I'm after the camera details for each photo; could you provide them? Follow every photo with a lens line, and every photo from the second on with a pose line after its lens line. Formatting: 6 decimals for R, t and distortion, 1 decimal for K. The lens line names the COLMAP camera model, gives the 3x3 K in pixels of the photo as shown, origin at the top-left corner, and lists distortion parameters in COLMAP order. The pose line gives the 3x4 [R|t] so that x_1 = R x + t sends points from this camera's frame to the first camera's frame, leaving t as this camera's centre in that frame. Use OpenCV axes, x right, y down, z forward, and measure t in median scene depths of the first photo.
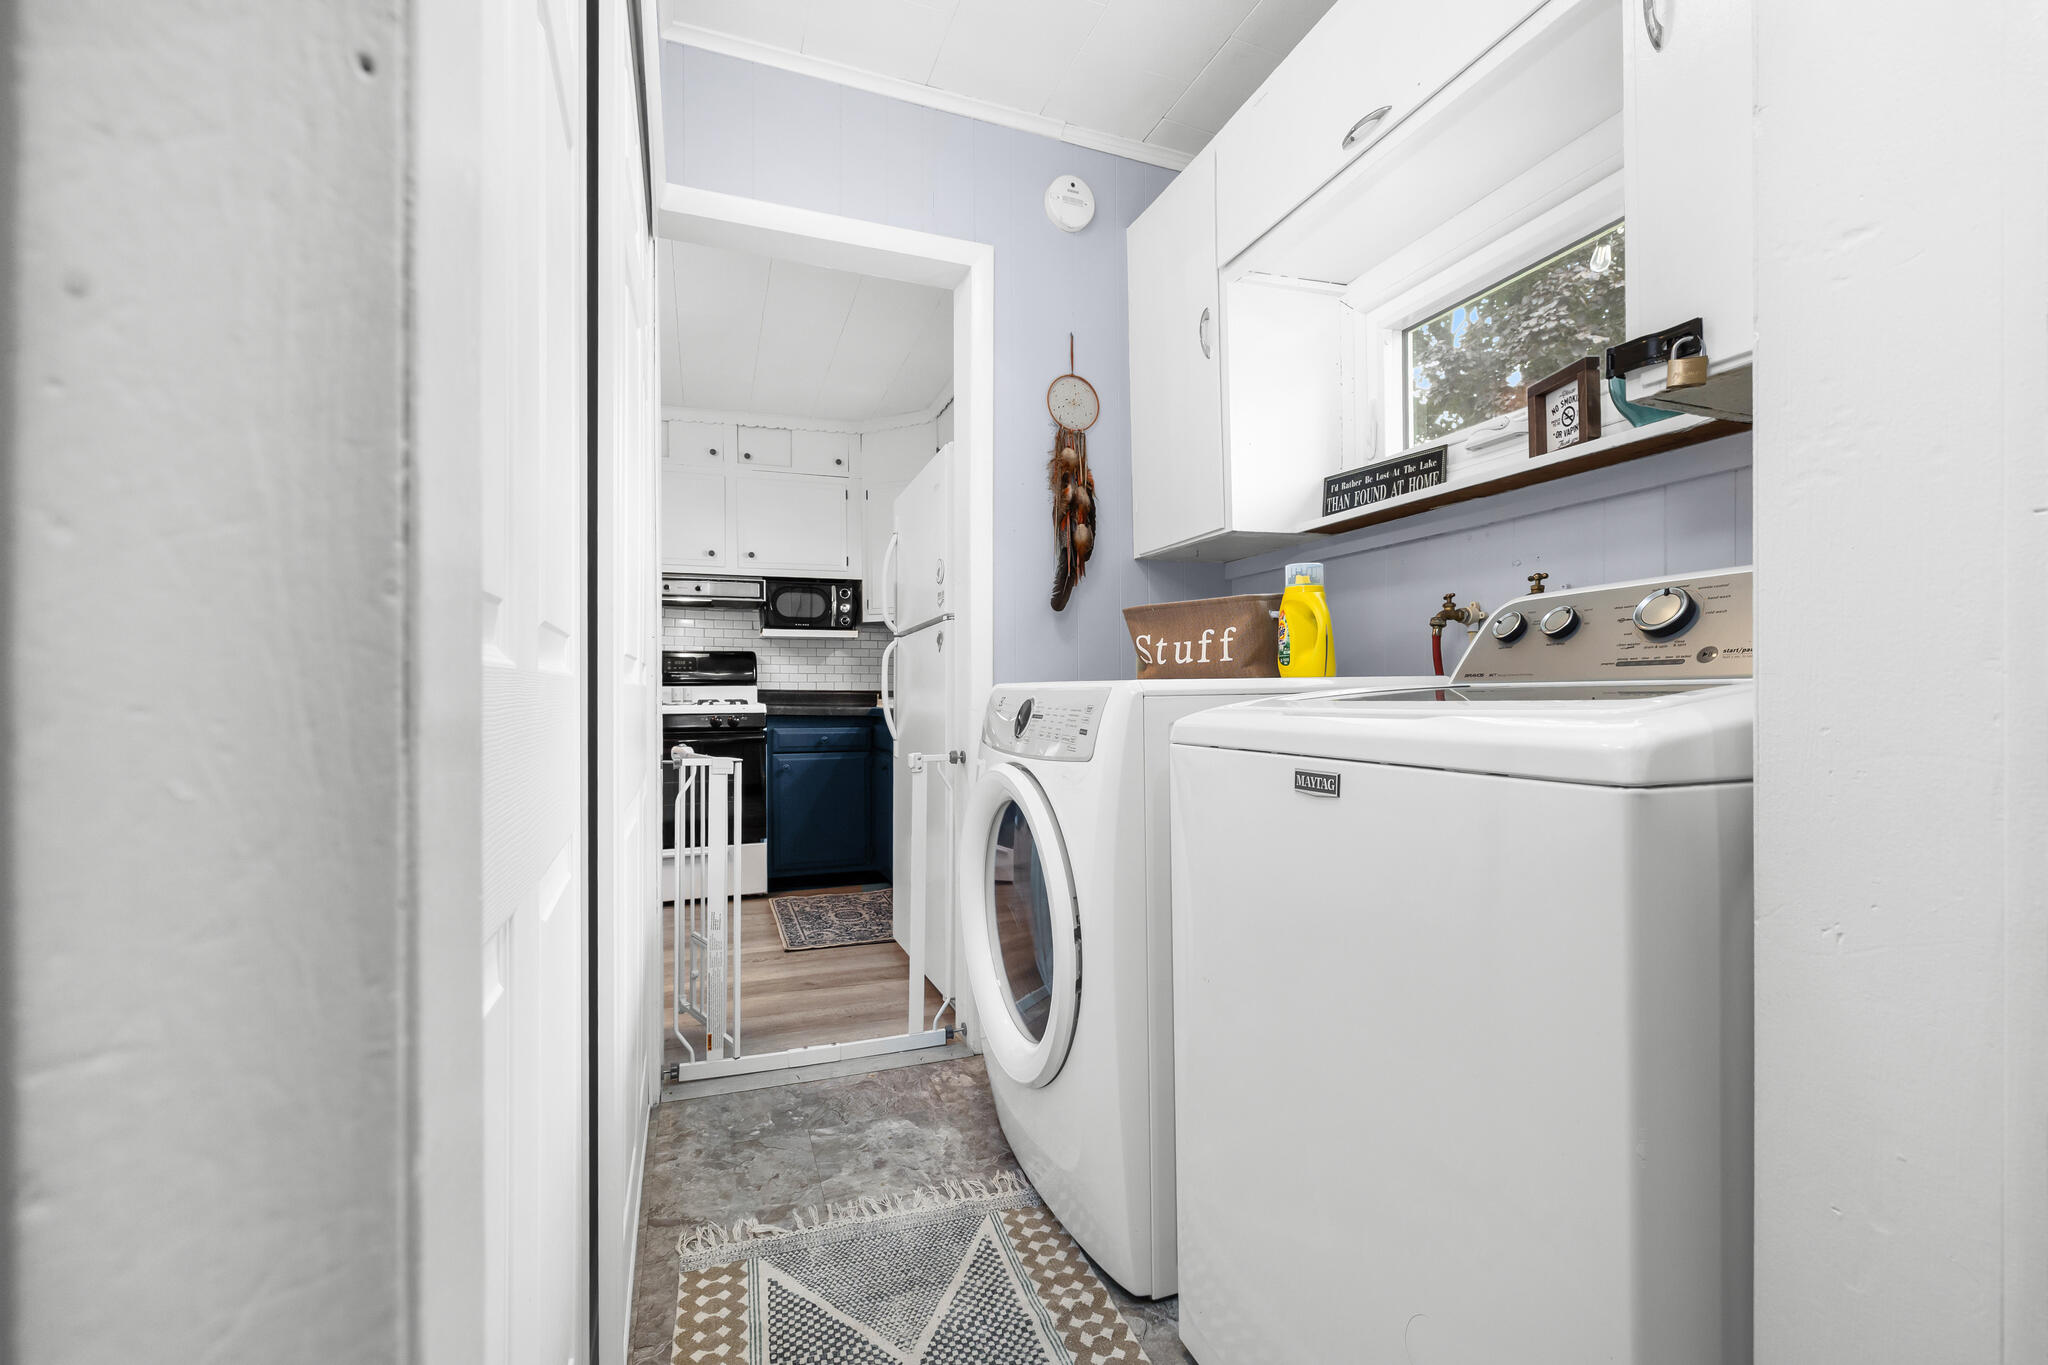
lens RADIAL K [[885.1, 0, 1031.8], [0, 885.1, 701.3], [0, 0, 1]] dist [0.000689, -0.000110]
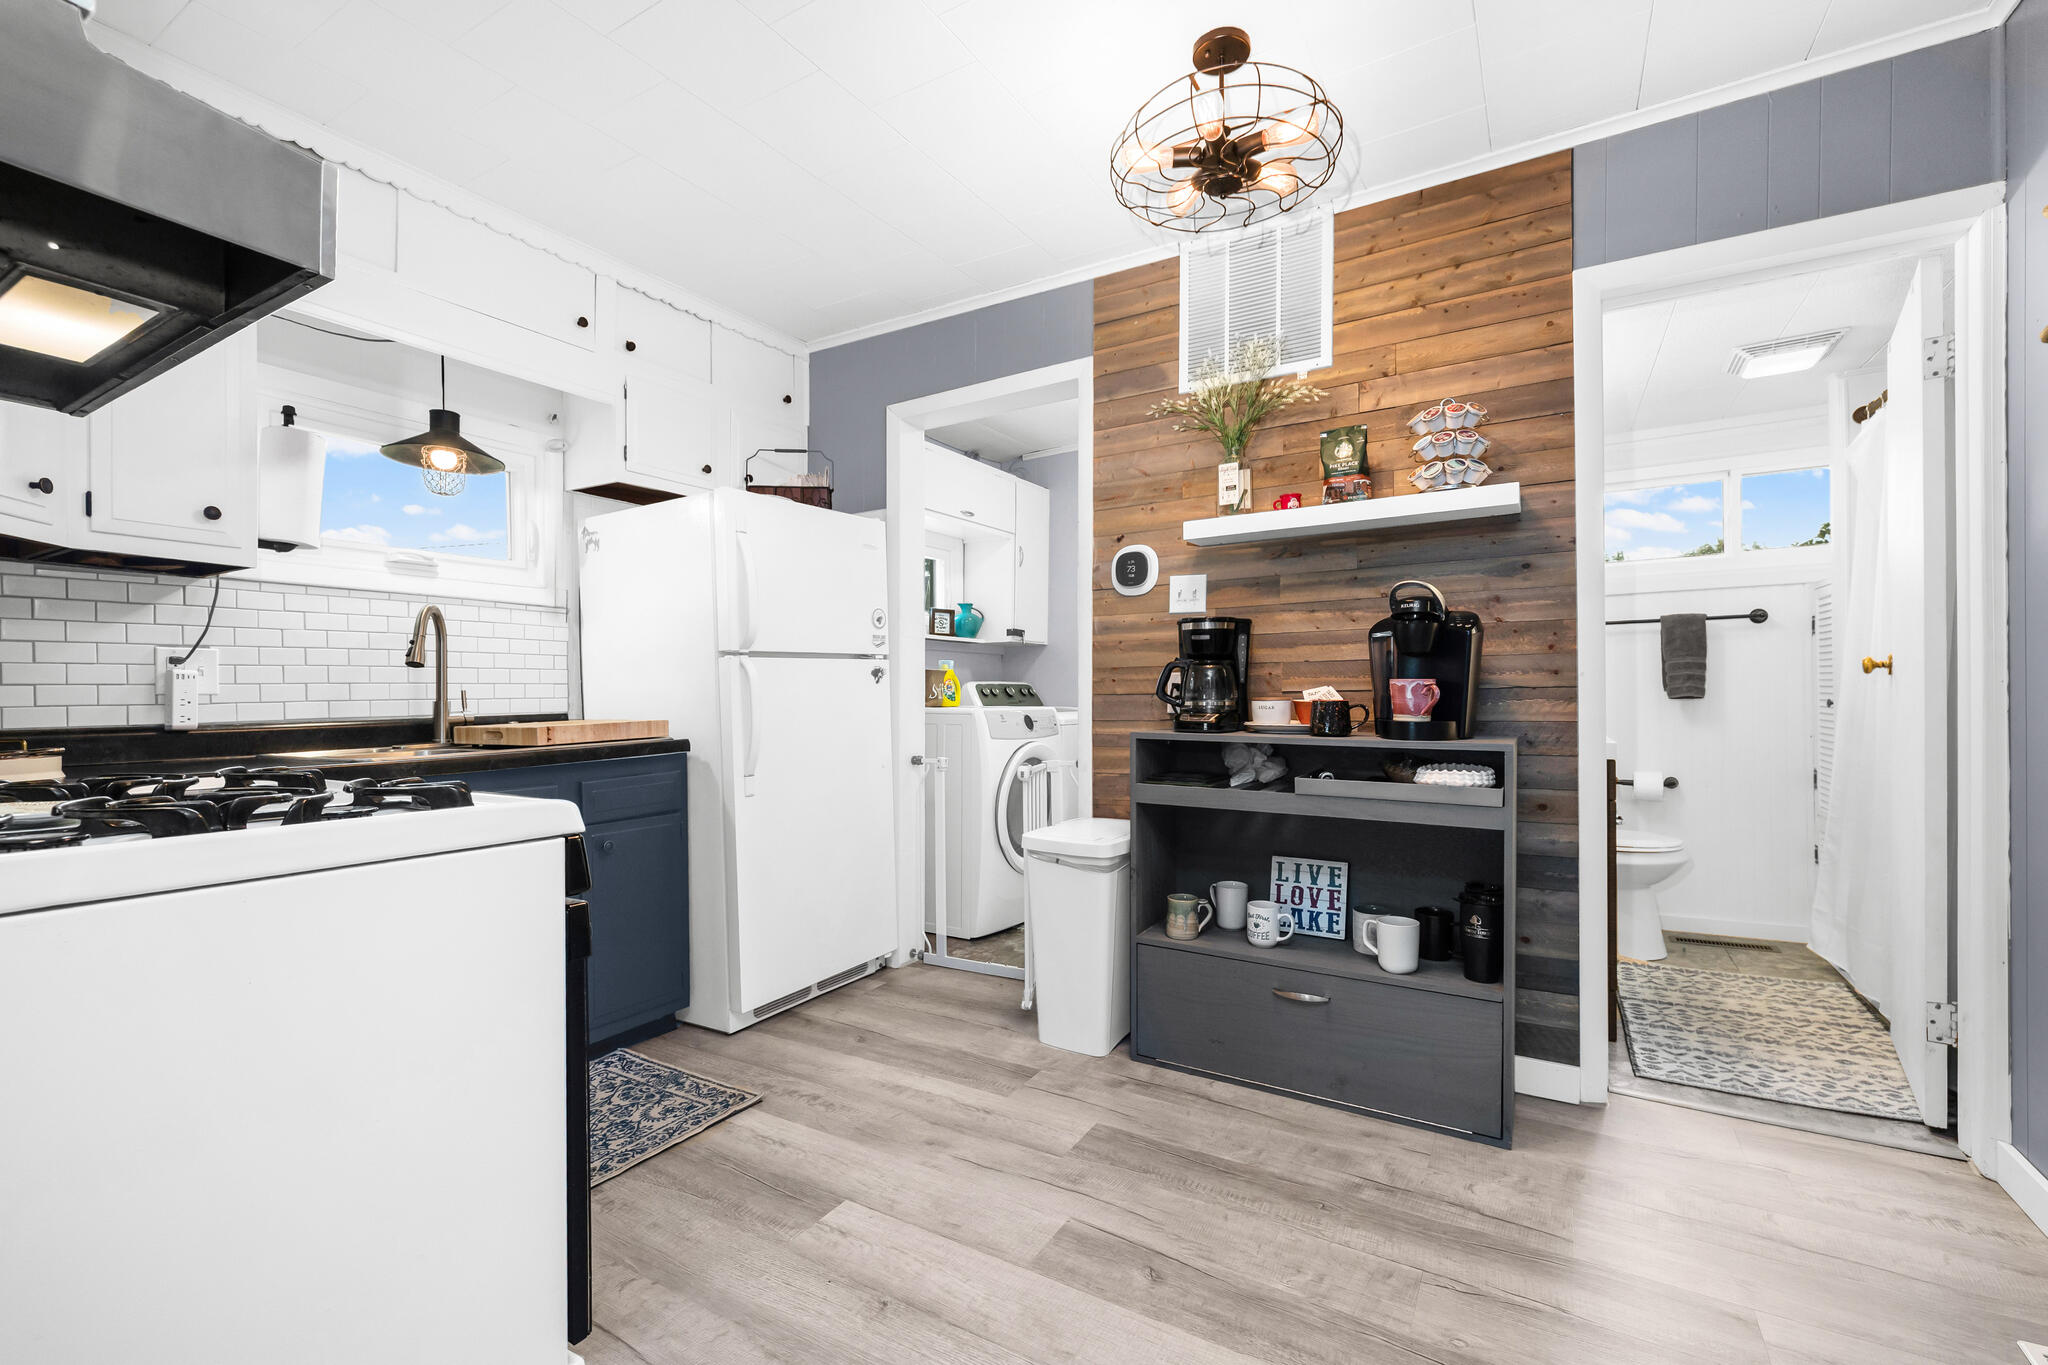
lens RADIAL K [[885.1, 0, 1031.8], [0, 885.1, 701.3], [0, 0, 1]] dist [0.000689, -0.000110]
pose [[-0.625022, 0.005341, 0.780589, -0.671846], [0.017925, 0.999811, 0.007512, -0.020080], [-0.780401, 0.018687, -0.625000, 0.897088]]
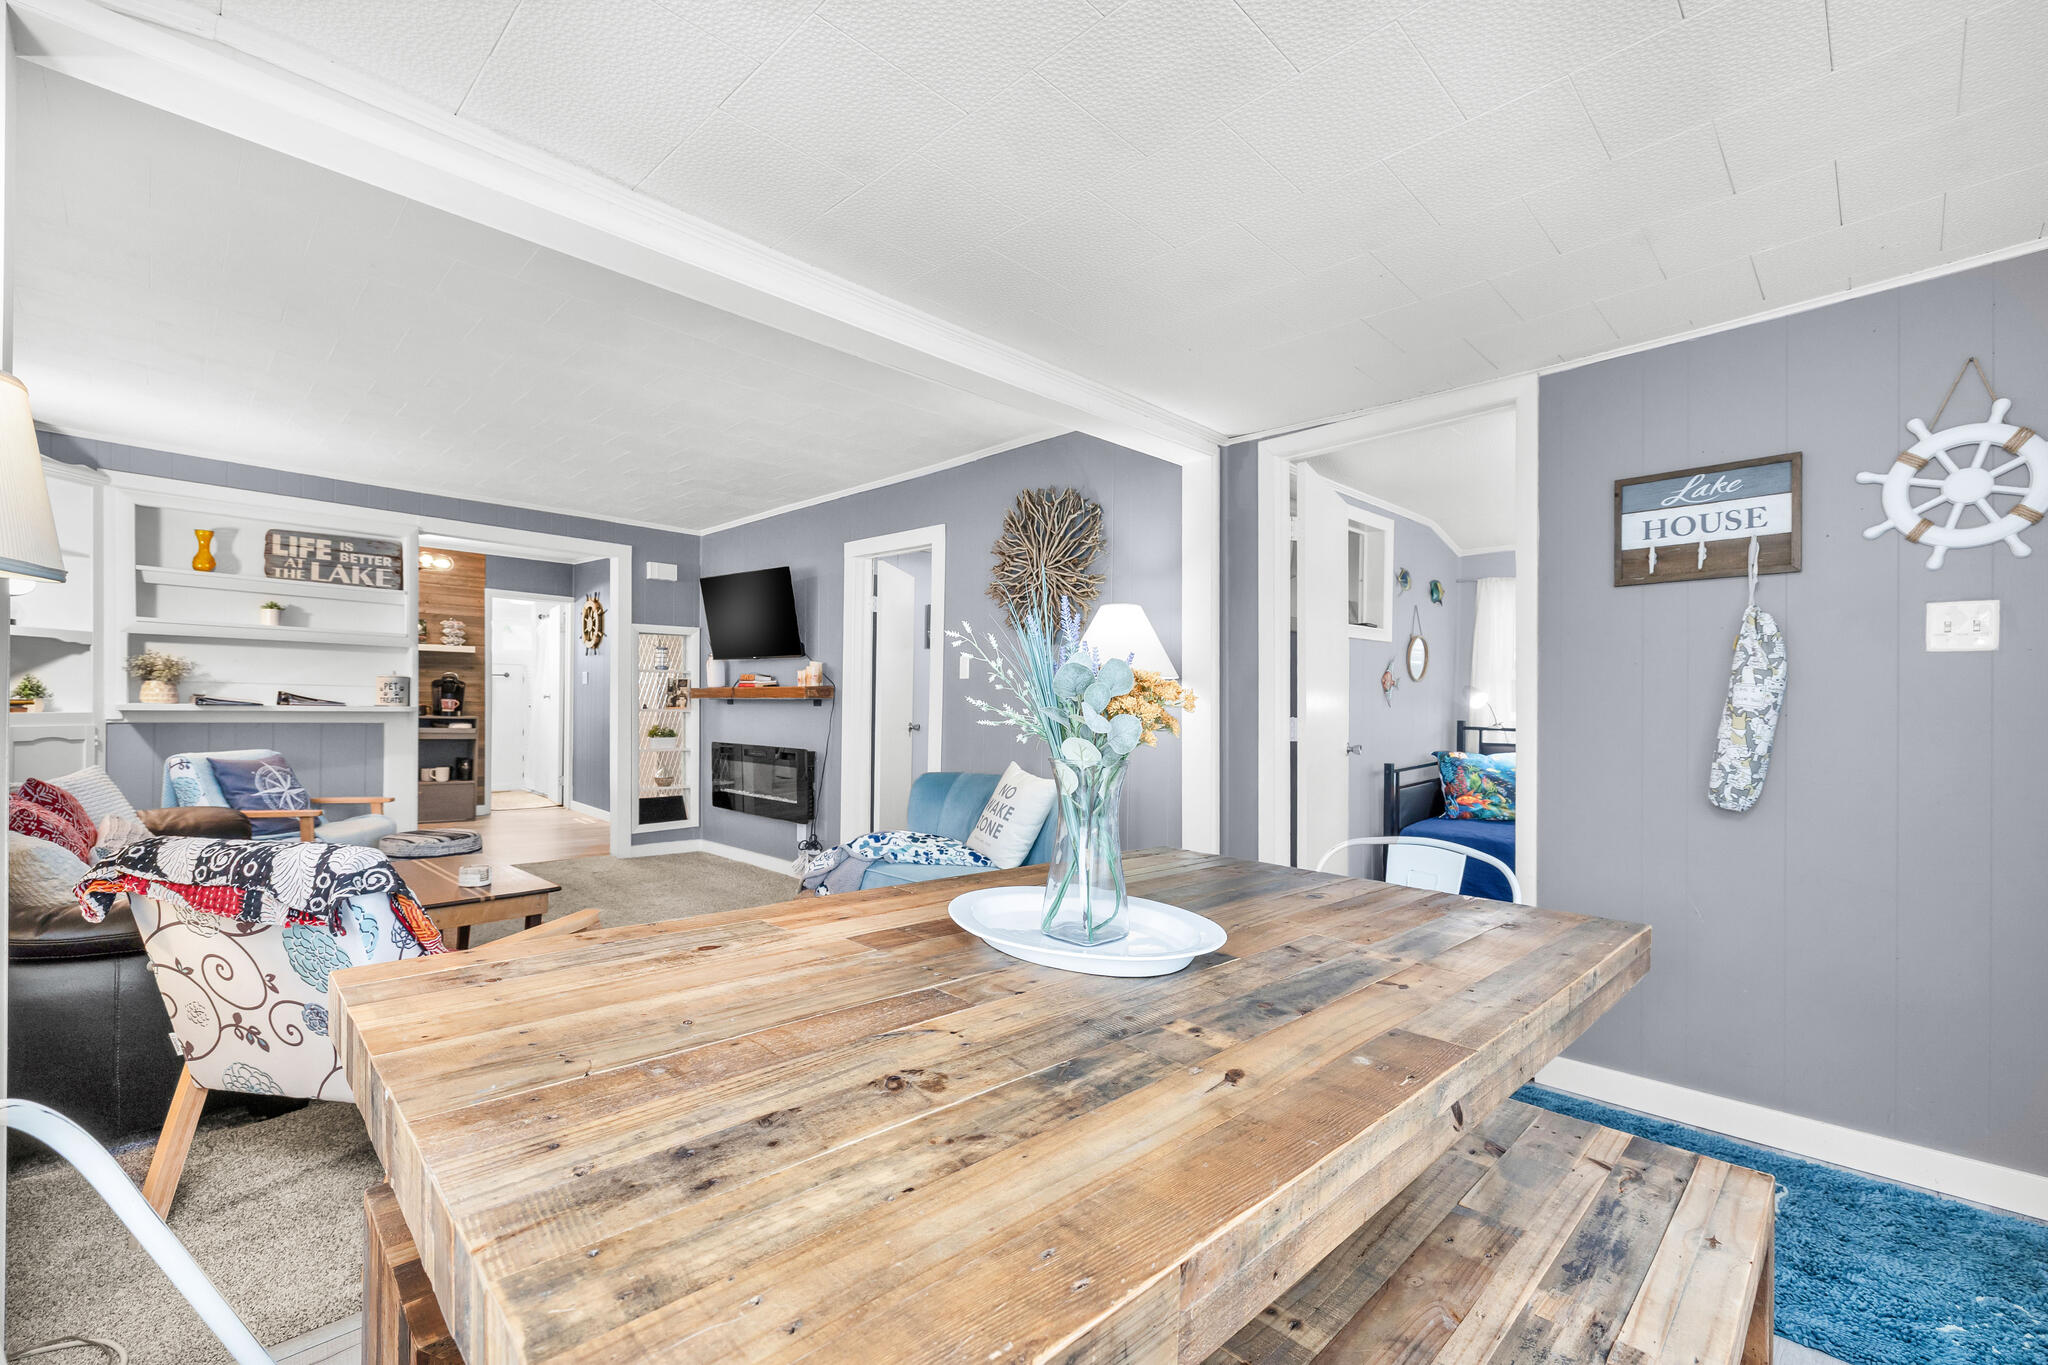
lens RADIAL K [[869.4, 0, 1030.8], [0, 869.4, 712.5], [0, 0, 1]] dist [0.001289, 0.000296]
pose [[-0.909560, -0.010034, -0.415450, -0.749921], [-0.019966, 0.999609, 0.019569, -0.053005], [0.415092, 0.026094, -0.909405, 2.362898]]
